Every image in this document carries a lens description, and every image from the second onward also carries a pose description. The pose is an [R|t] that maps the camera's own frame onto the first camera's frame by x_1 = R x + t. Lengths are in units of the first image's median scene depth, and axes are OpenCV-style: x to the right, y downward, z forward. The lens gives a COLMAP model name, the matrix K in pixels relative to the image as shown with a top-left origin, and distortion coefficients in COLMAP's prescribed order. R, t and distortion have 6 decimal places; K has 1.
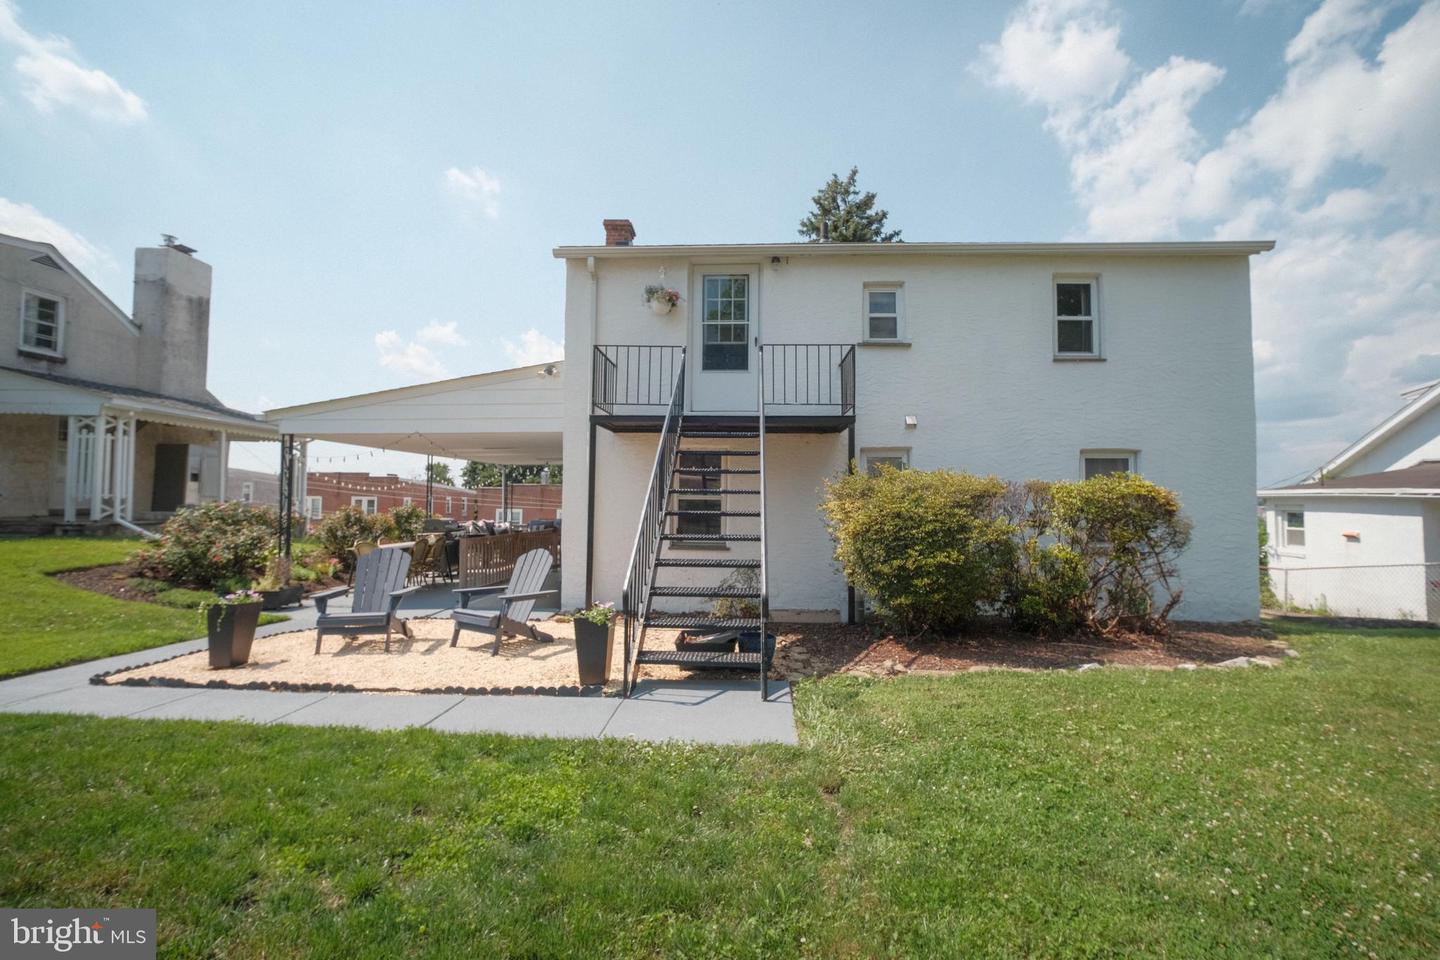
lens RADIAL K [[585.3, 0, 724.6], [0, 585.3, 475.3], [0, 0, 1]] dist [-0.012324, 0.000104]
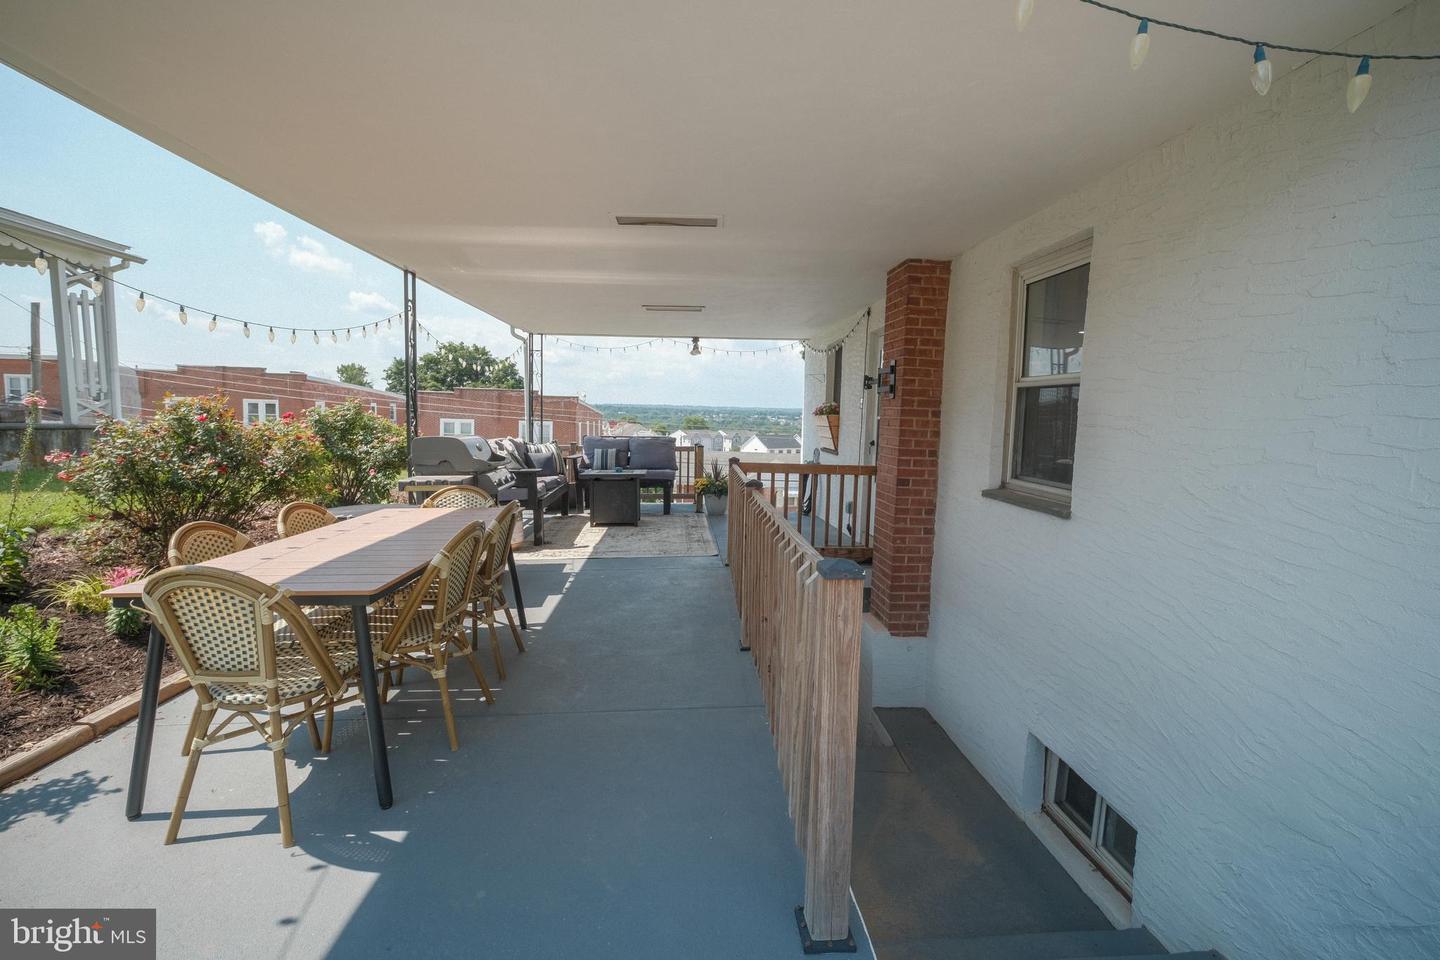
lens RADIAL K [[601.2, 0, 683.2], [0, 601.2, 472.1], [0, 0, 1]] dist [-0.001244, -0.000016]
pose [[0.998642, 0.010904, 0.050952, -0.536198], [-0.017775, 0.990494, 0.136403, 0.063508], [-0.048981, -0.137124, 0.989342, 0.914045]]
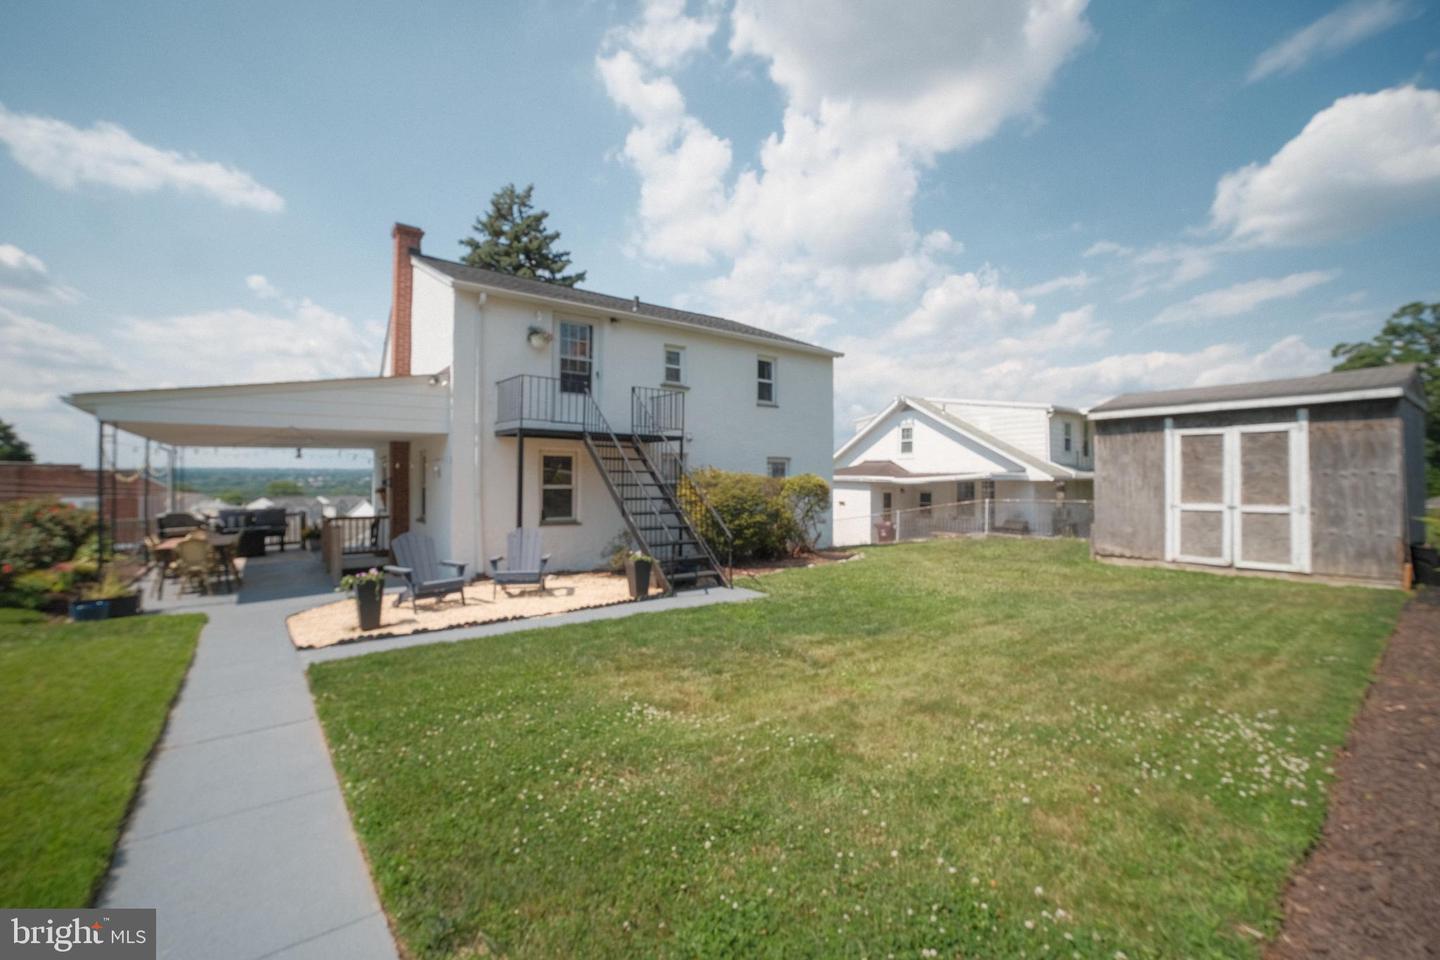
lens RADIAL K [[601.2, 0, 683.2], [0, 601.2, 472.1], [0, 0, 1]] dist [-0.001244, -0.000016]
pose [[0.792839, 0.000756, 0.609431, -0.661696], [-0.019537, 0.999517, 0.024177, -0.035428], [-0.609118, -0.031075, 0.792471, -0.272175]]
